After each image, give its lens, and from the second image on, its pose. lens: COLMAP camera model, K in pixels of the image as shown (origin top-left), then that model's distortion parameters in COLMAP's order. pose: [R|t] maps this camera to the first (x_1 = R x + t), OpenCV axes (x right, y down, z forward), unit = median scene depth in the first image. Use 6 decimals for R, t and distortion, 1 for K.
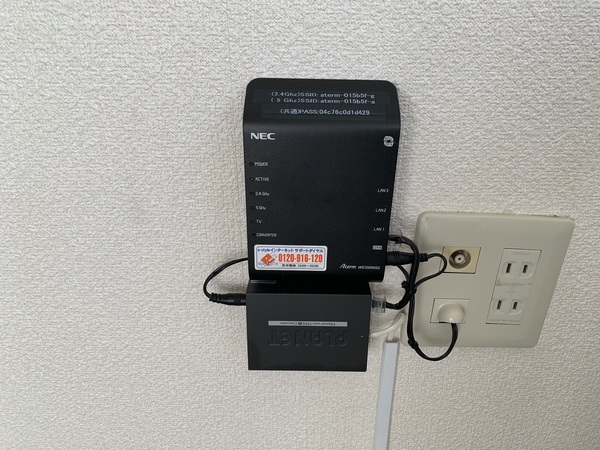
lens RADIAL K [[454.2, 0, 299.3], [0, 454.2, 223.8], [0, 0, 1]] dist [0.017130, 0.001292]
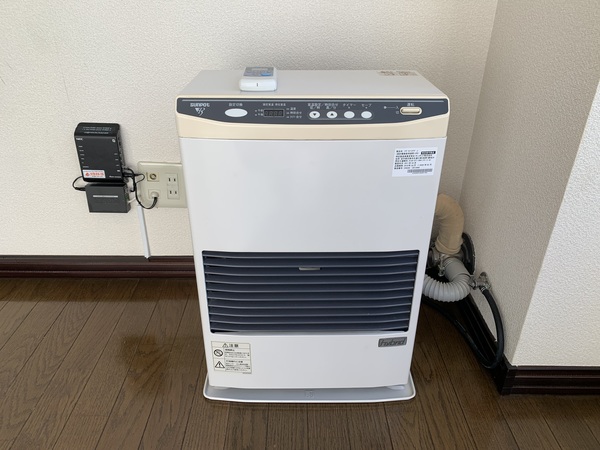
lens RADIAL K [[454.2, 0, 301.0], [0, 454.2, 226.0], [0, 0, 1]] dist [0.017130, 0.001292]
pose [[0.999899, 0.003704, 0.013748, 1.490693], [-0.004396, 0.998706, 0.050657, 0.284475], [-0.013542, -0.050712, 0.998621, -2.469803]]
